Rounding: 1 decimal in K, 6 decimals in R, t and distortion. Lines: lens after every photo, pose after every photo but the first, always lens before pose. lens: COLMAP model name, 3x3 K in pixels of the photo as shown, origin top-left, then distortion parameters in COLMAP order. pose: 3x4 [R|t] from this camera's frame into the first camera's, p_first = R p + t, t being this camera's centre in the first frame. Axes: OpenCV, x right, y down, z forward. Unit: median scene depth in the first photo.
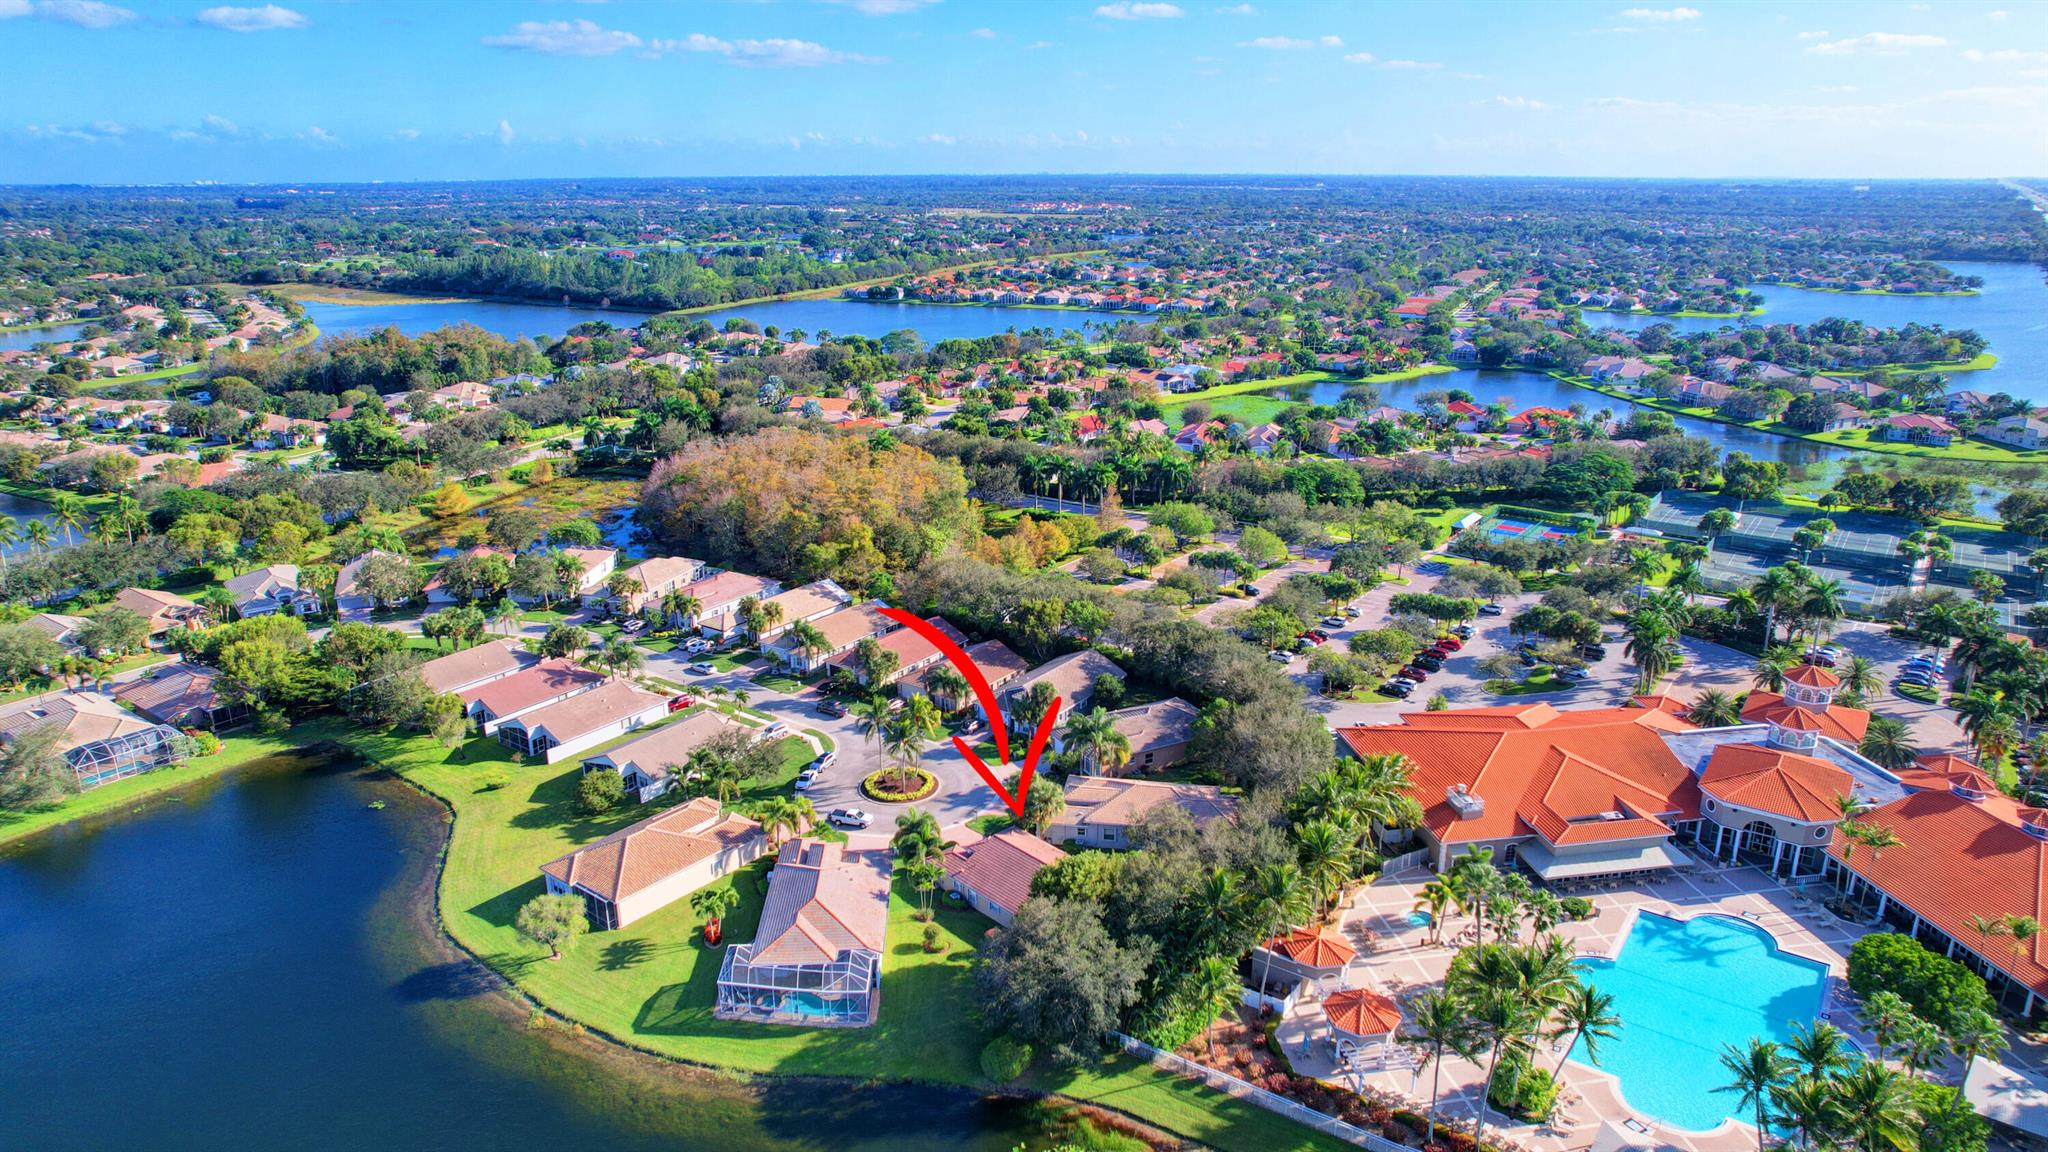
lens RADIAL K [[1320.3, 0, 1016.3], [0, 1320.3, 587.0], [0, 0, 1]] dist [-0.061491, 0.057296]
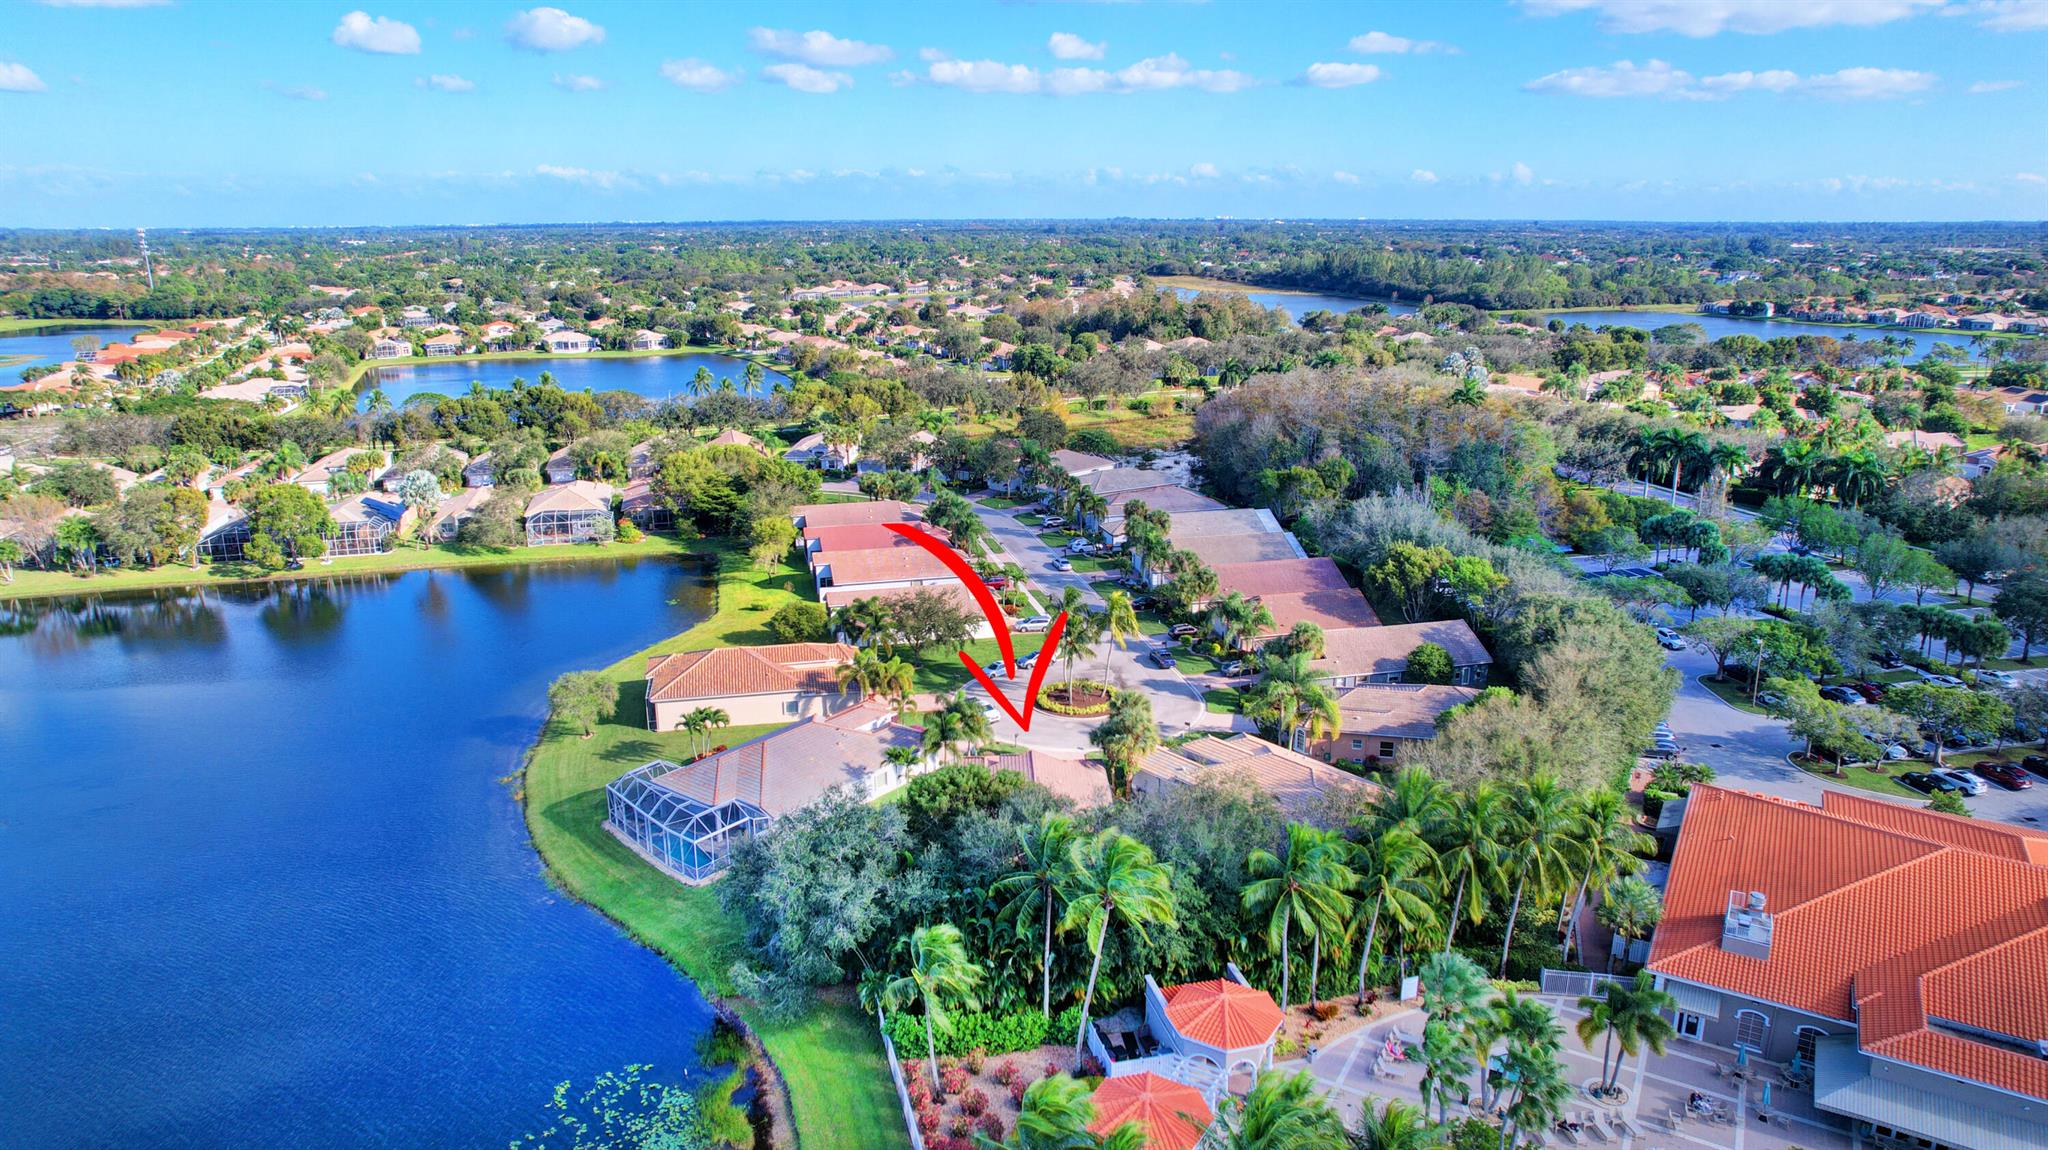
lens RADIAL K [[1320.3, 0, 1010.1], [0, 1320.3, 564.8], [0, 0, 1]] dist [-0.061491, 0.057296]
pose [[0.768389, 0.170970, -0.616723, 0.078391], [-0.198817, 0.979745, 0.023897, 0.012645], [0.608317, 0.104253, 0.786818, 0.071219]]
